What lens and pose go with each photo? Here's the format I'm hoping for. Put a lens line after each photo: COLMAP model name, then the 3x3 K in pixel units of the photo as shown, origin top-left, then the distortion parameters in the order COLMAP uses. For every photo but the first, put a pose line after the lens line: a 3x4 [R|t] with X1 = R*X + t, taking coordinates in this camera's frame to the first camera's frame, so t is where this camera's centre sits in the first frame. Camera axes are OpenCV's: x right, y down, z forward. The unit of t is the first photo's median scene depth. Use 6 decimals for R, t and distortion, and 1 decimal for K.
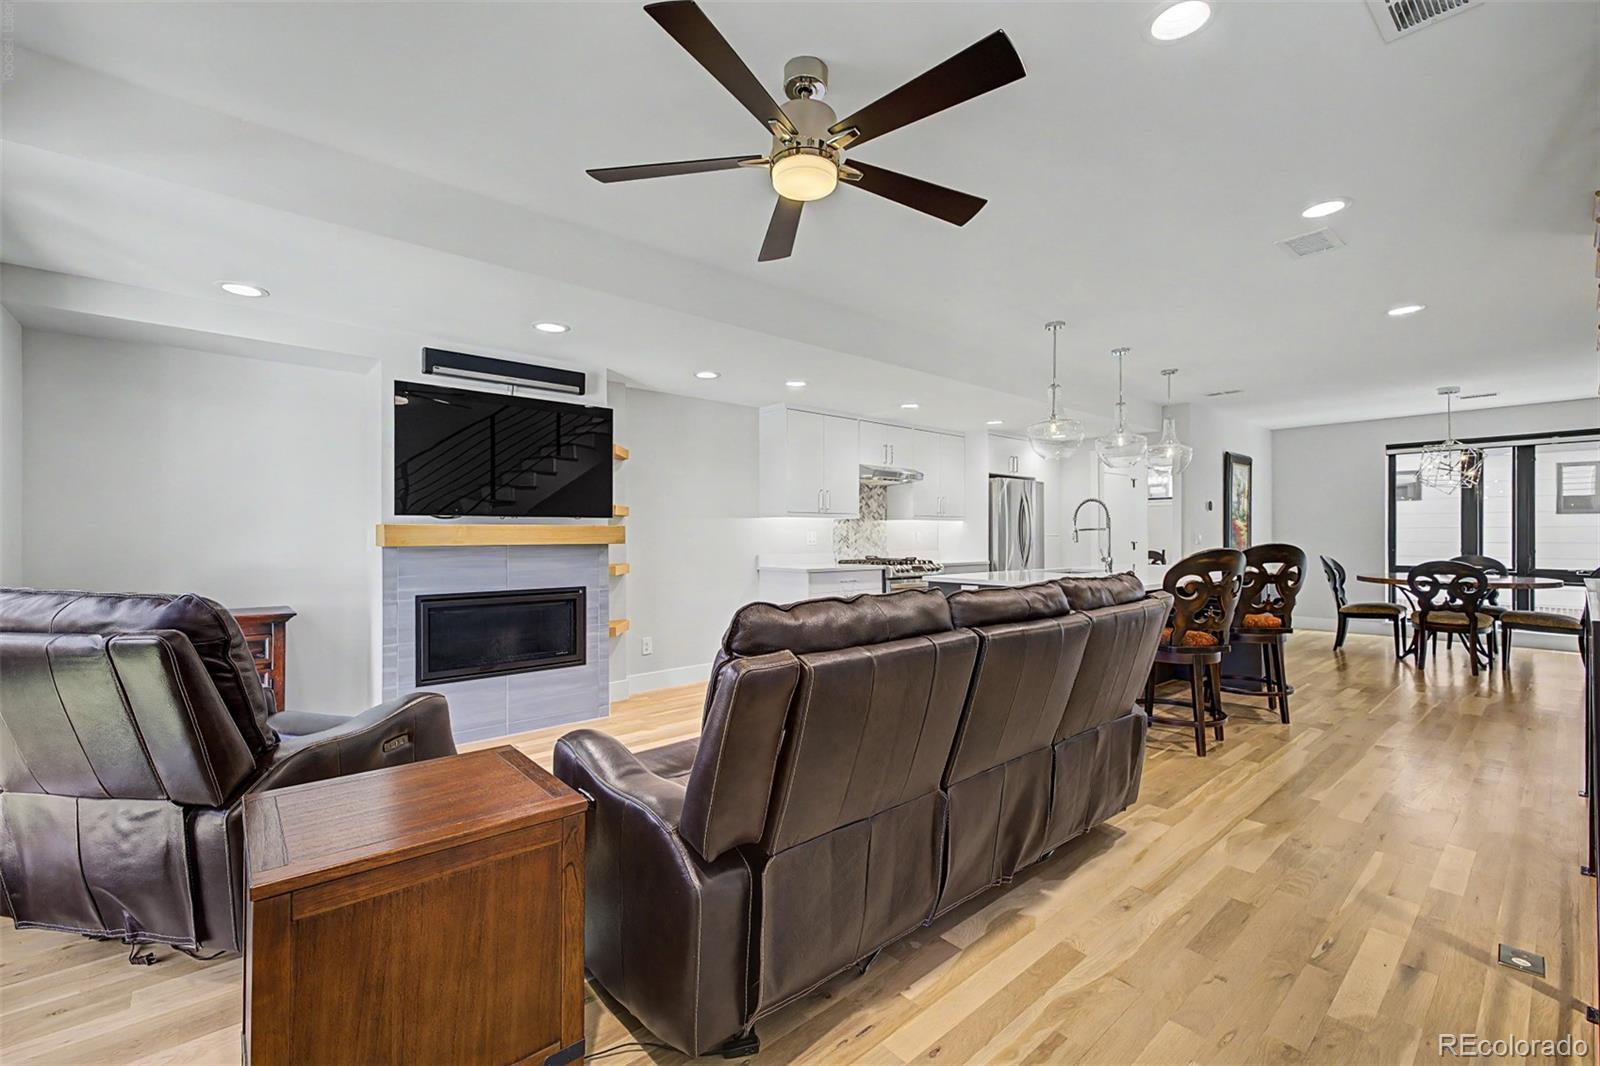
lens RADIAL K [[674.4, 0, 796.9], [0, 674.4, 532.4], [0, 0, 1]] dist [0.006561, -0.000979]
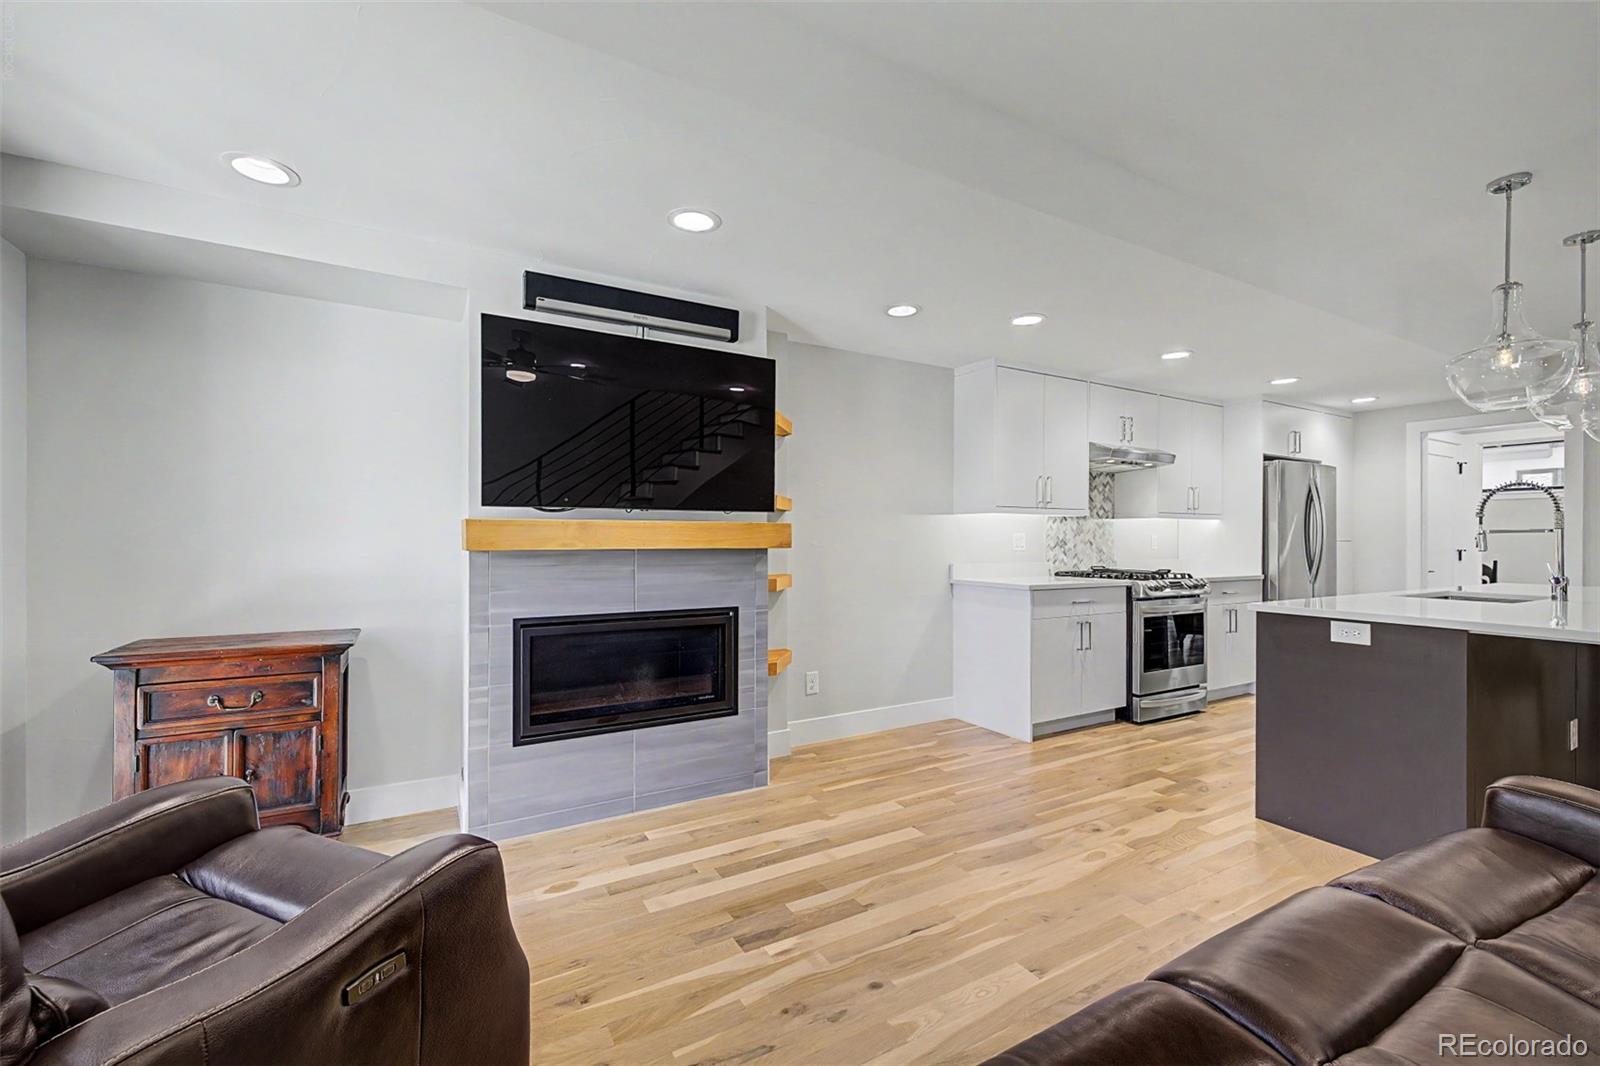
lens RADIAL K [[666.5, 0, 796.6], [0, 666.5, 534.4], [0, 0, 1]] dist [0.007872, -0.001699]
pose [[0.980831, 0.003886, -0.194823, -0.091653], [-0.004204, 0.999990, -0.001221, 0.002276], [0.194816, 0.002017, 0.980838, 0.253492]]
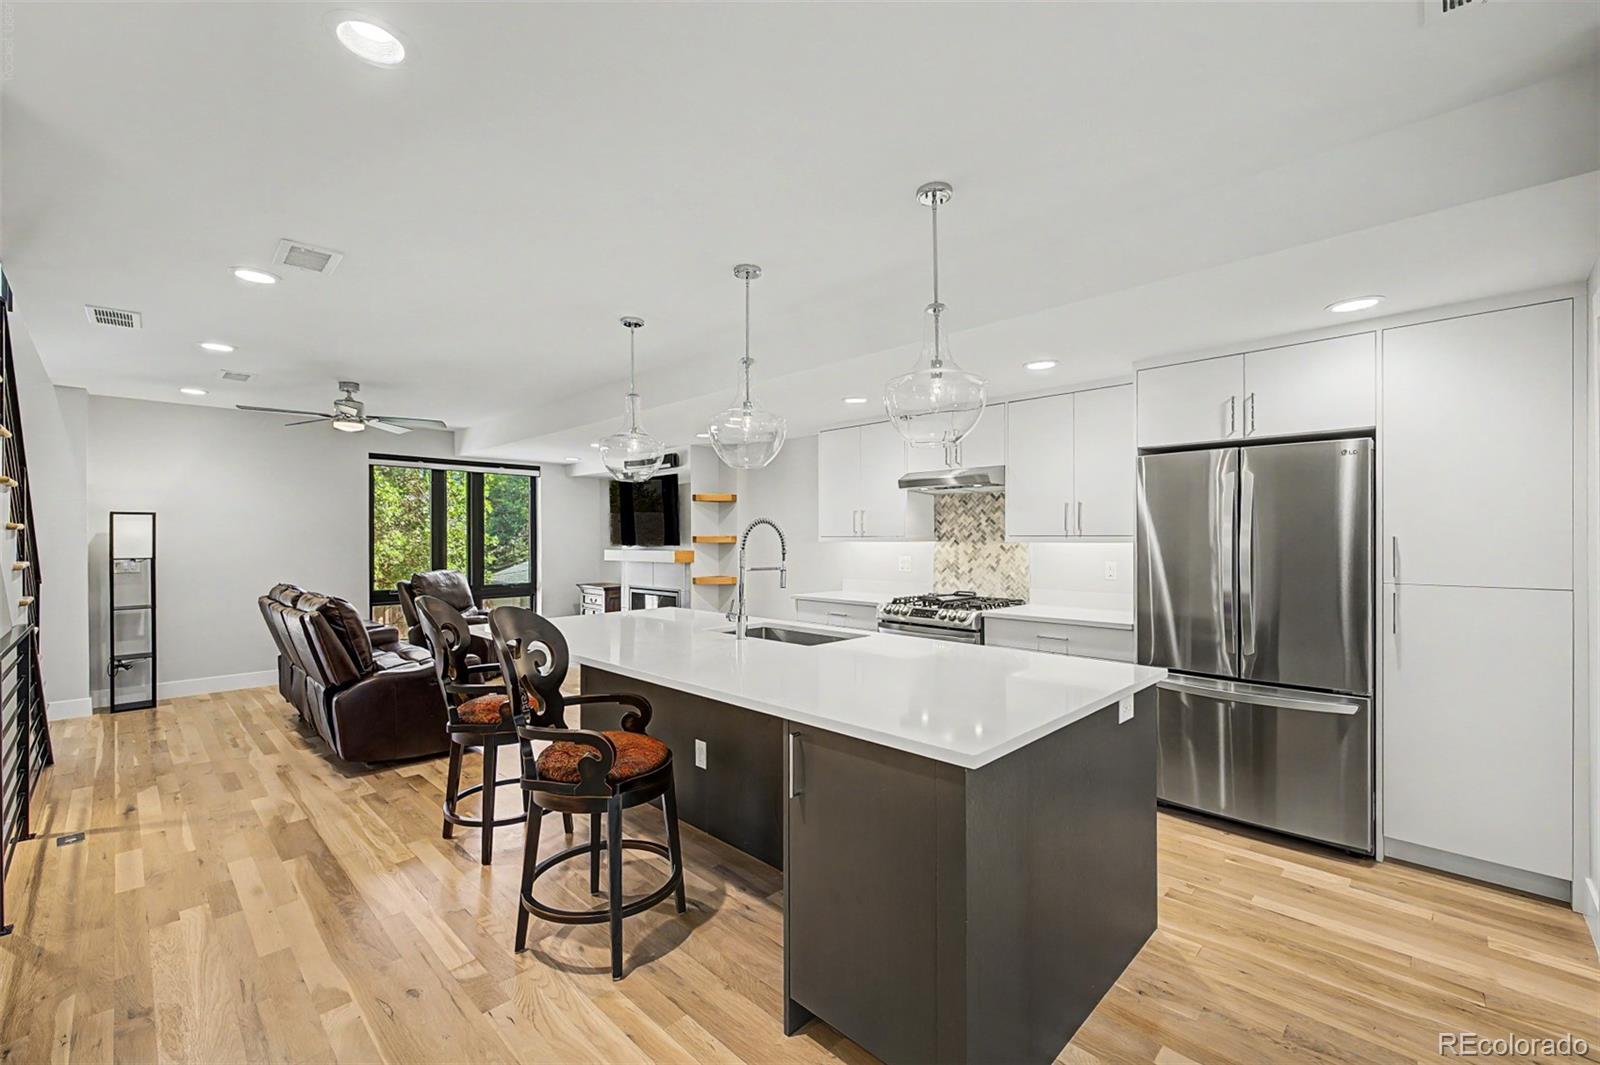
lens RADIAL K [[666.5, 0, 797.8], [0, 666.5, 538.5], [0, 0, 1]] dist [0.007872, -0.001699]
pose [[0.078469, 0.002289, -0.996914, 1.007424], [0.008330, 0.999961, 0.002951, -0.032906], [0.996882, -0.008536, 0.078447, 0.939459]]
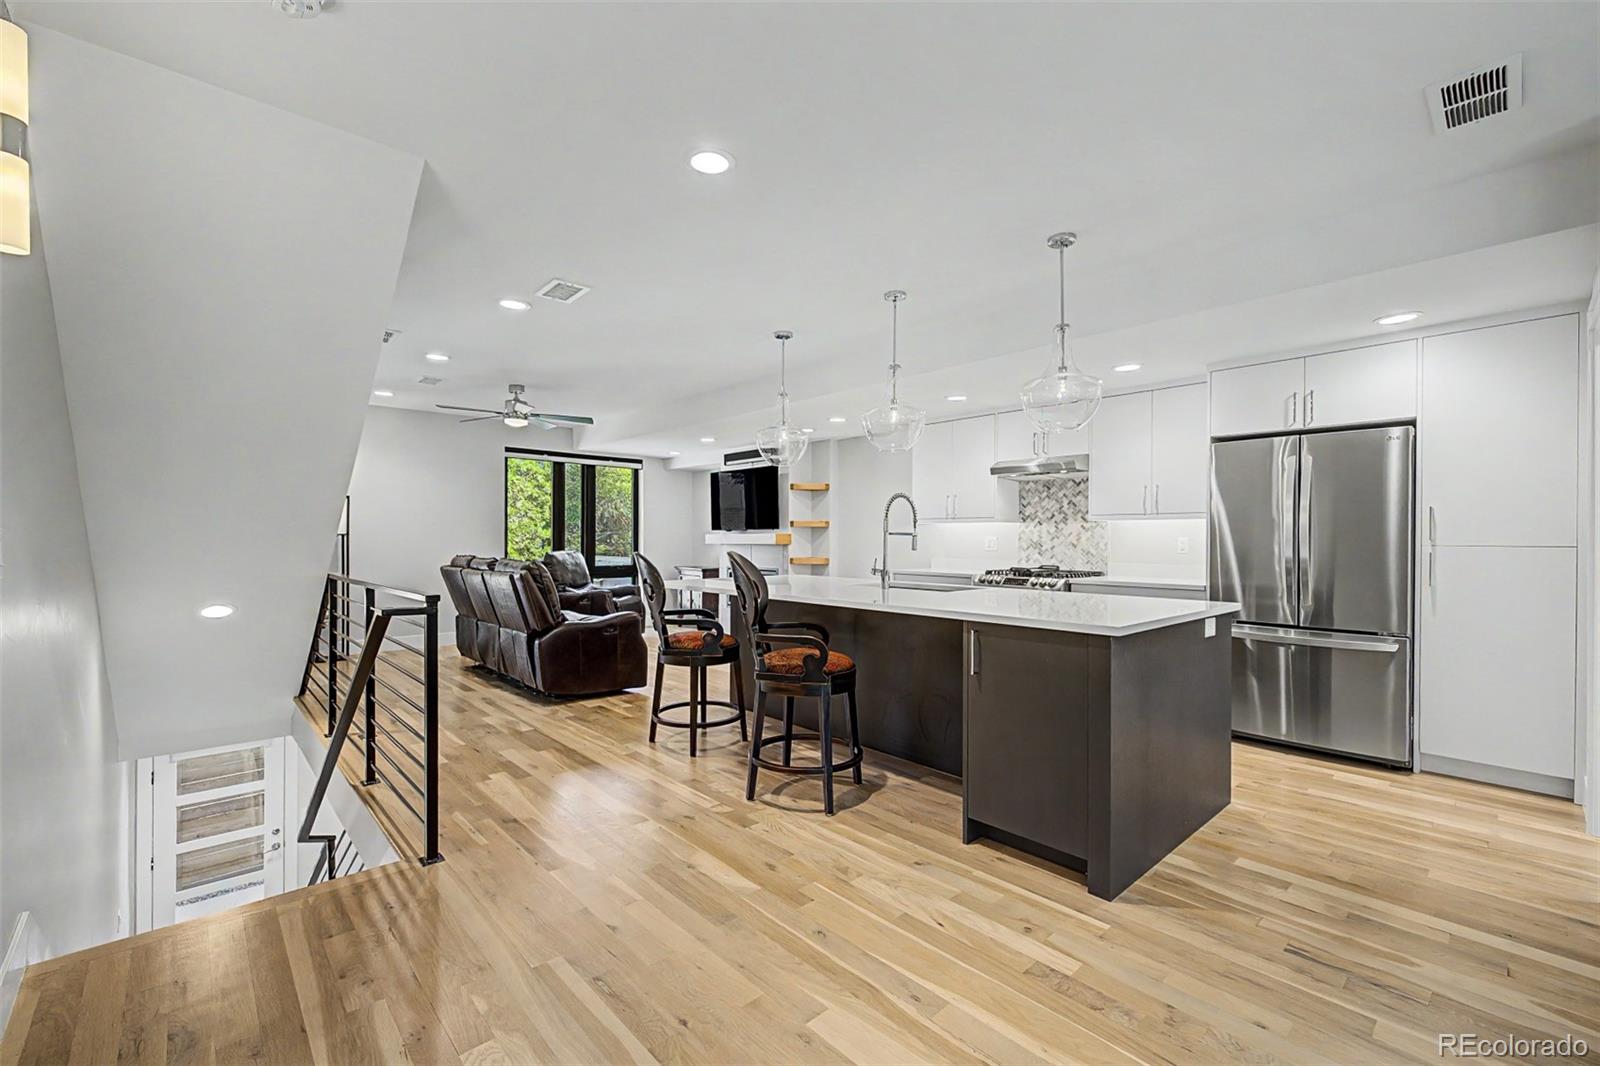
lens RADIAL K [[674.4, 0, 797.2], [0, 674.4, 539.2], [0, 0, 1]] dist [0.006561, -0.000979]
pose [[0.024068, 0.002207, -0.999708, 1.156489], [0.001587, 0.999996, 0.002246, -0.000333], [0.999709, -0.001641, 0.024064, 0.822976]]
